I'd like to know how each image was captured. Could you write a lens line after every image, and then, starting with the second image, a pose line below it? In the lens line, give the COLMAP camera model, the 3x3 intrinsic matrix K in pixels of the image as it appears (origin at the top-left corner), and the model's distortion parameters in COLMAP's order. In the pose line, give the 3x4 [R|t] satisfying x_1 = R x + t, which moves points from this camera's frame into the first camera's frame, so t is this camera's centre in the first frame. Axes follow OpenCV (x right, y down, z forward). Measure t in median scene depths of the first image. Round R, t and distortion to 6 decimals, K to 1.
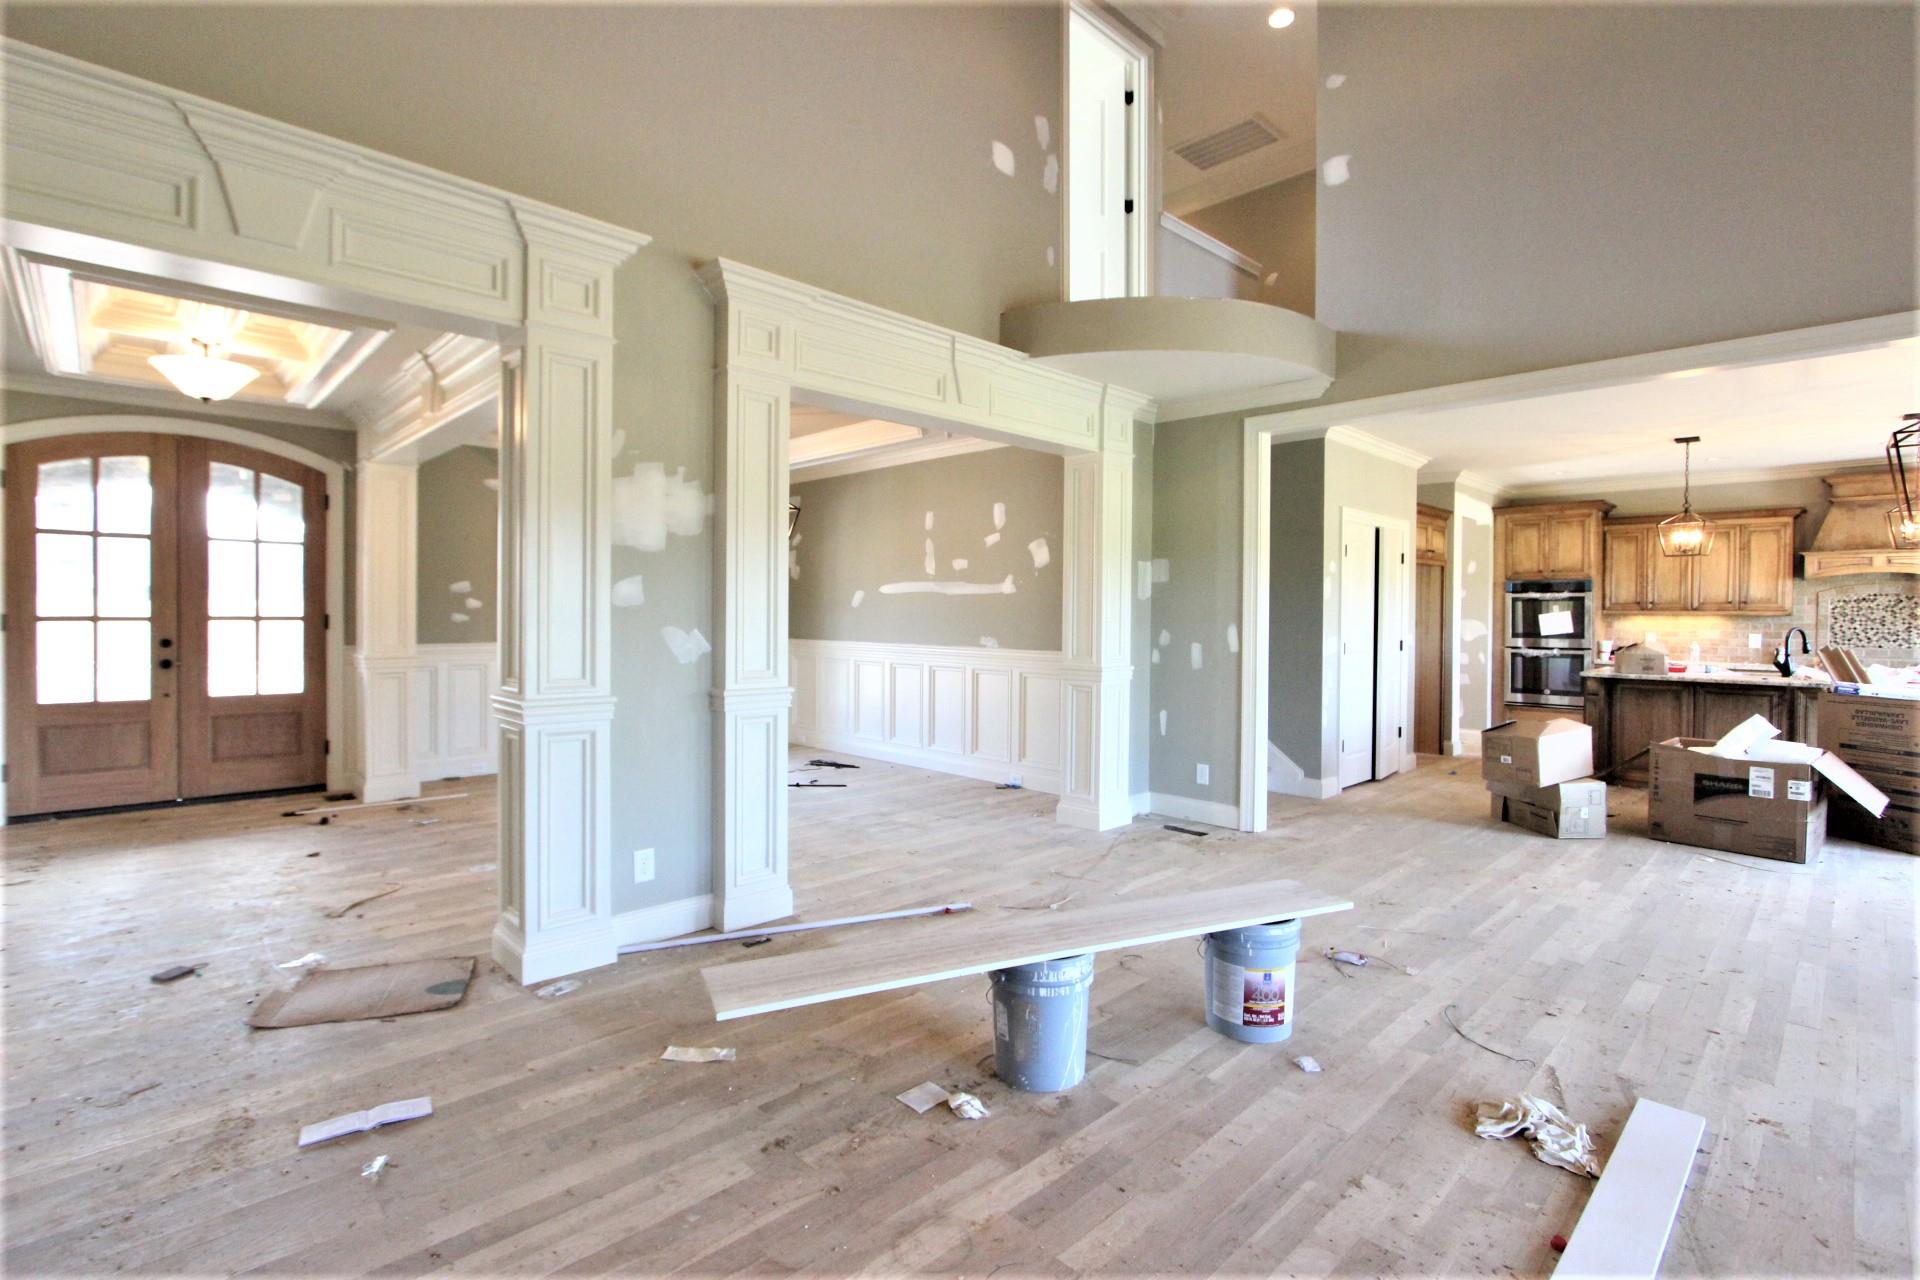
lens RADIAL K [[886.0, 0, 929.4], [0, 886.0, 623.0], [0, 0, 1]] dist [-0.017709, 0.001418]
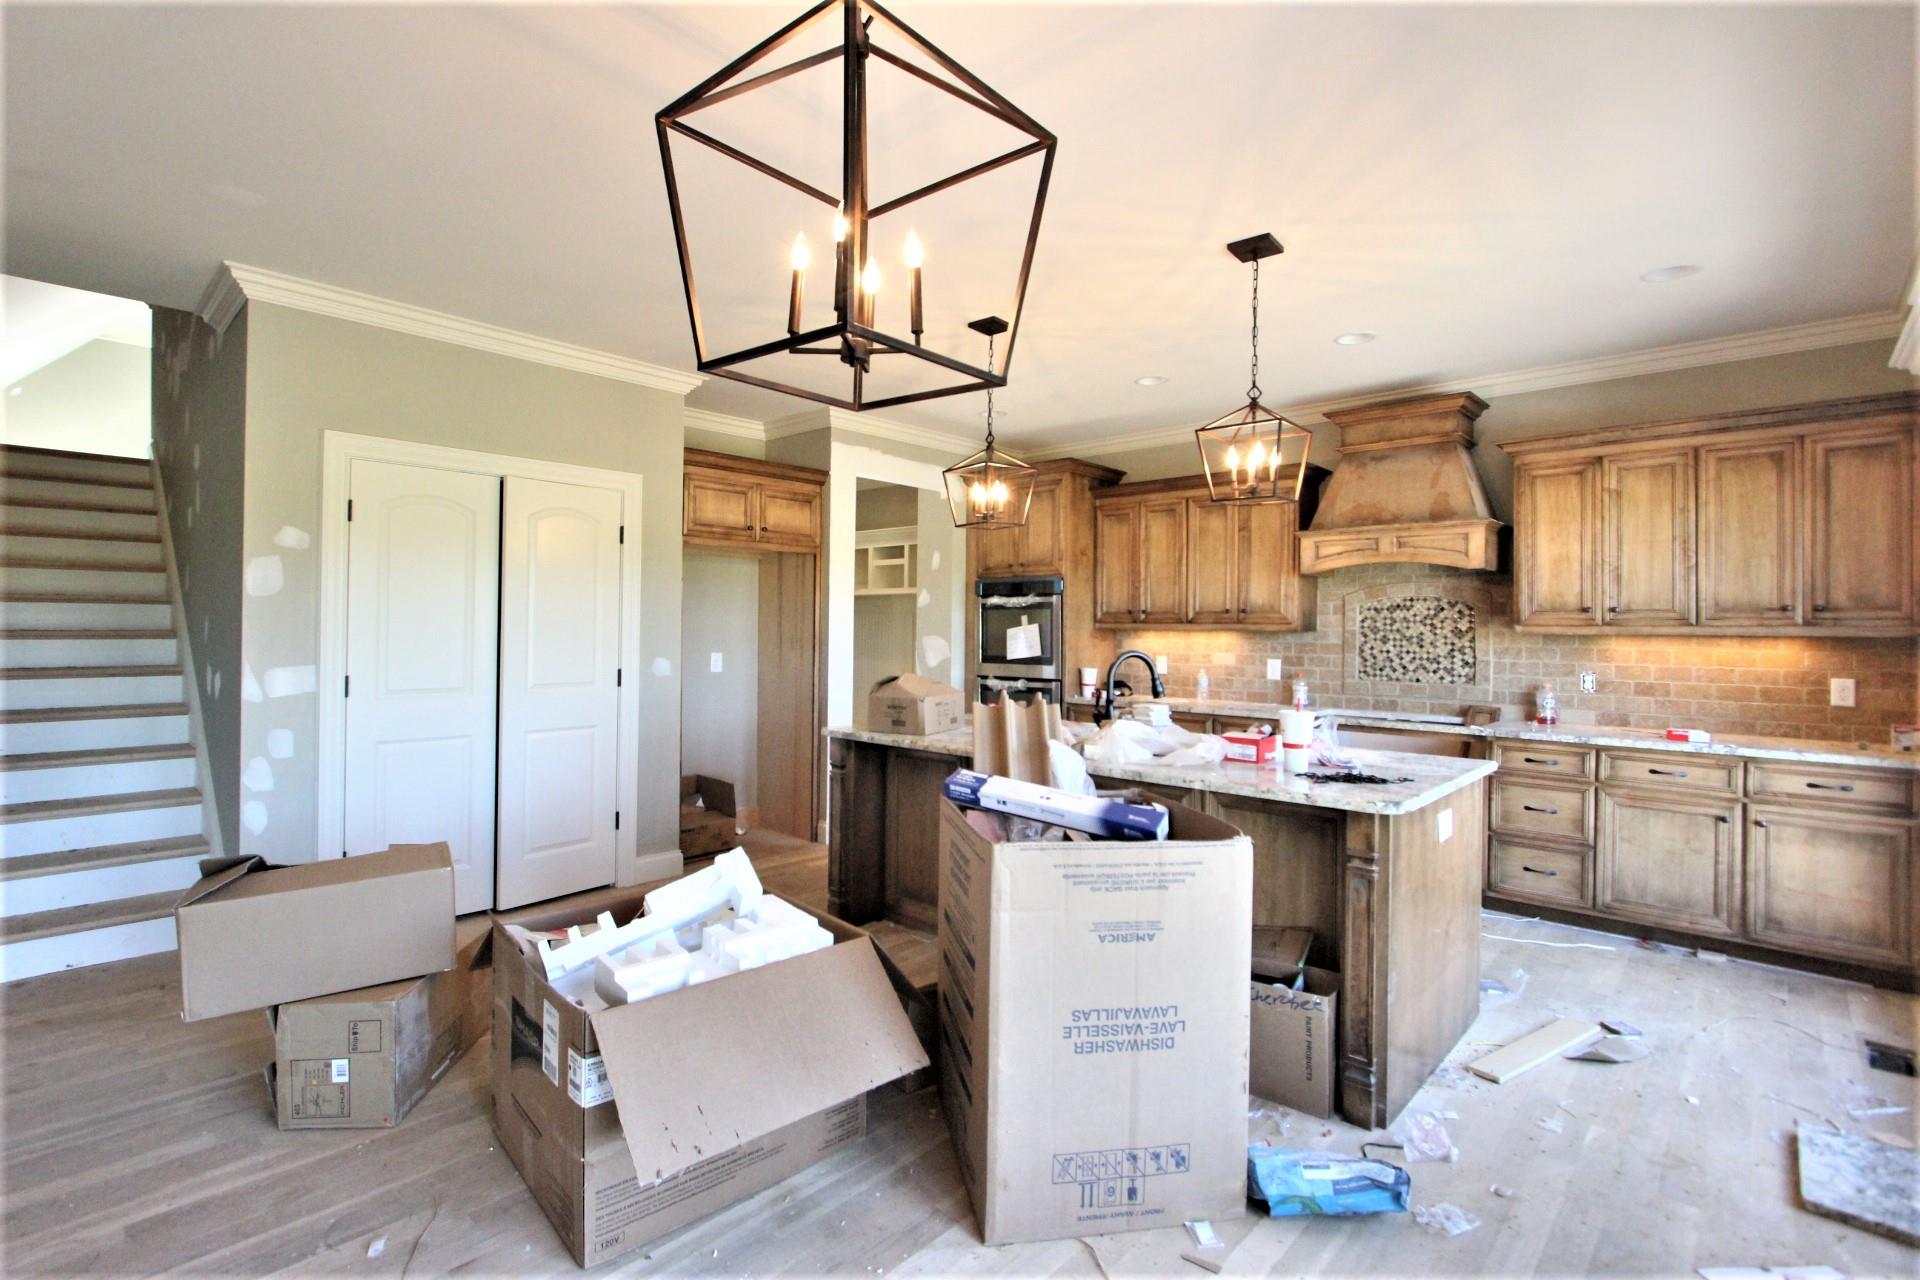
lens RADIAL K [[886.0, 0, 947.3], [0, 886.0, 631.4], [0, 0, 1]] dist [-0.017709, 0.001418]
pose [[0.998007, 0.003713, 0.062987, 0.642744], [-0.003149, 0.999954, -0.009051, -0.001522], [-0.063018, 0.008834, 0.997973, 0.337487]]
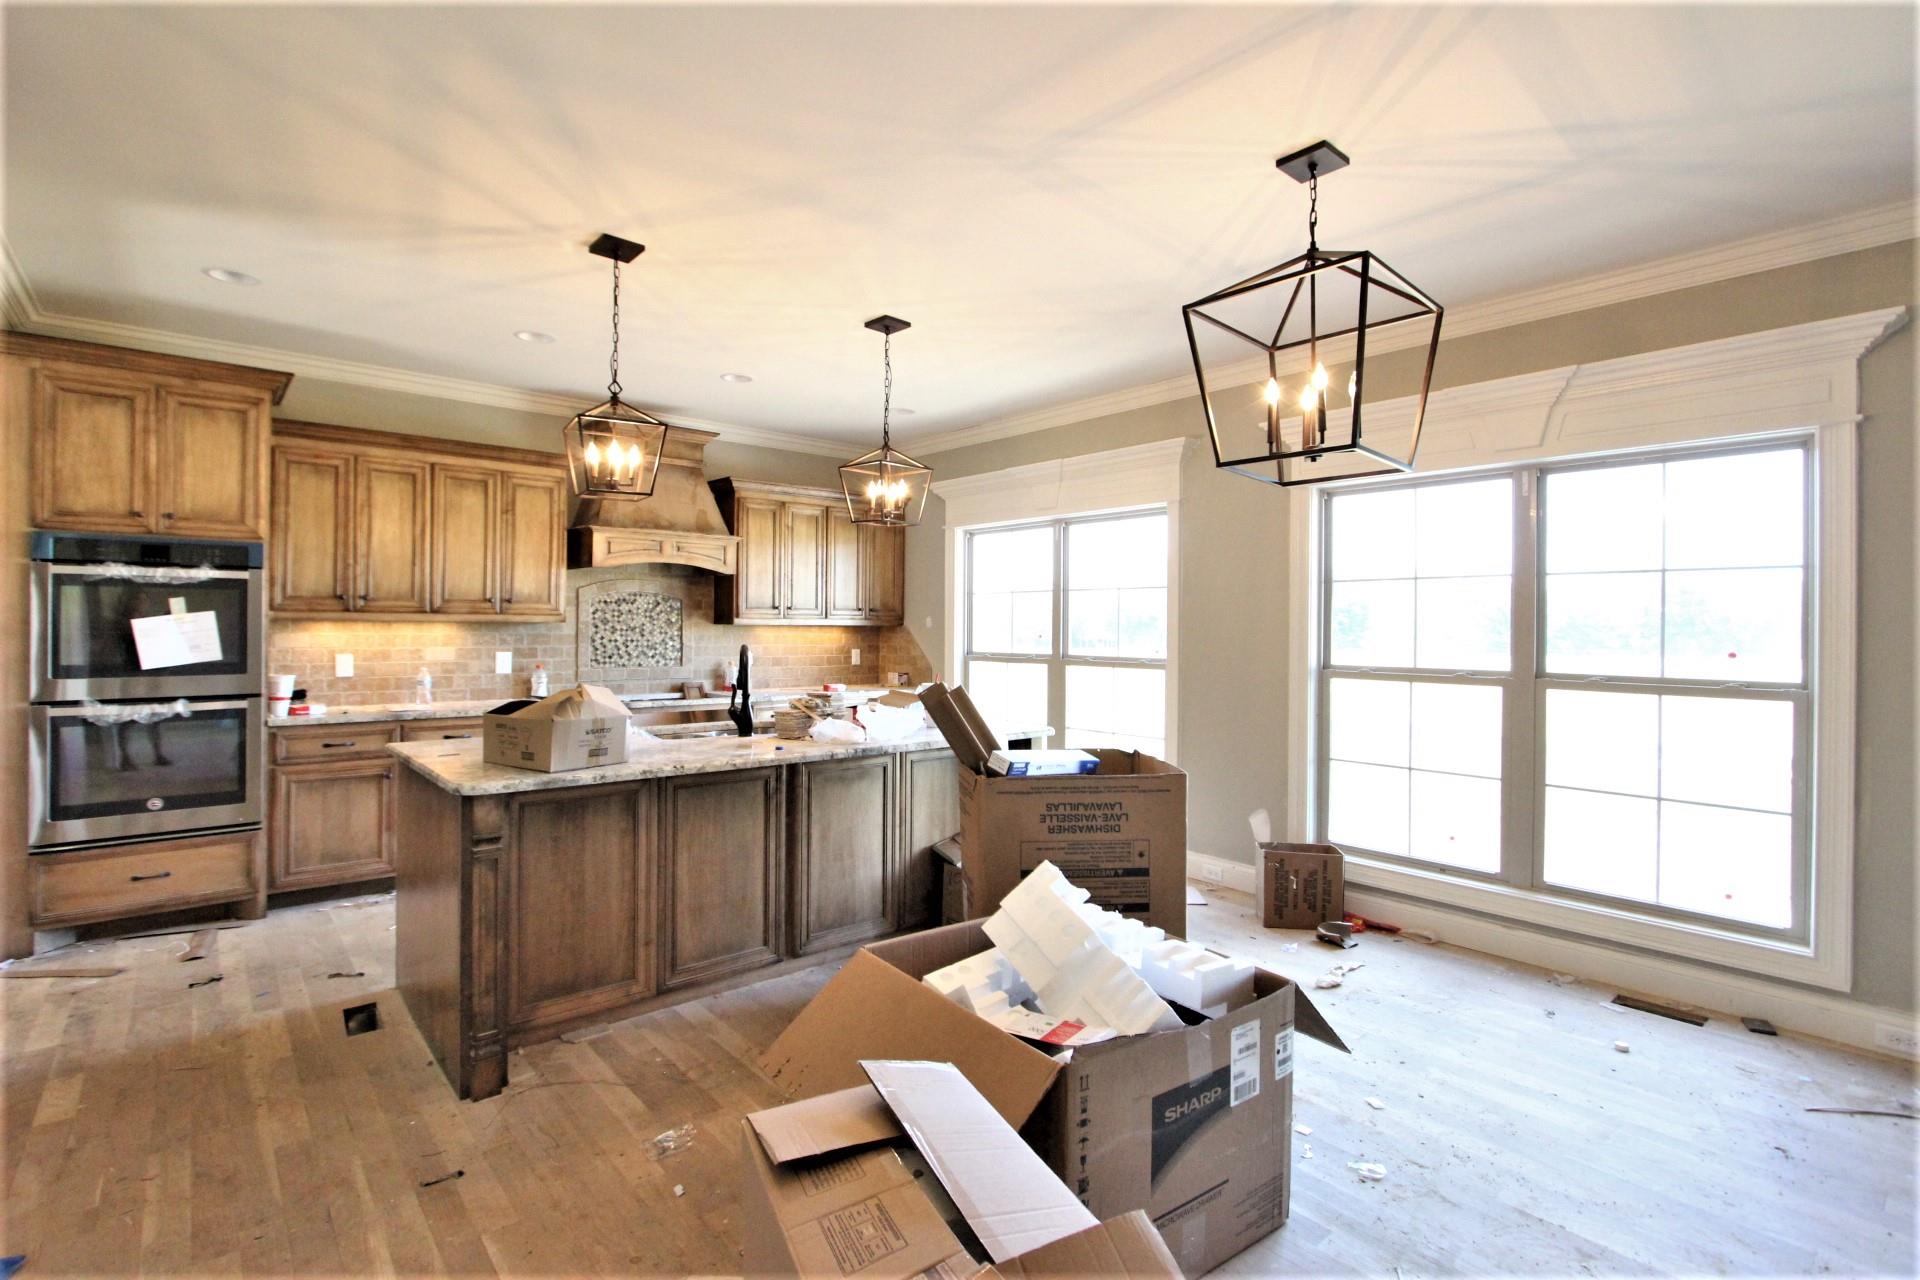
lens RADIAL K [[886.0, 0, 961.2], [0, 886.0, 626.5], [0, 0, 1]] dist [-0.017709, 0.001418]
pose [[0.037367, -0.005540, 0.999286, 0.319693], [0.002639, 0.999982, 0.005446, -0.007813], [-0.999298, 0.002434, 0.037381, 0.635778]]
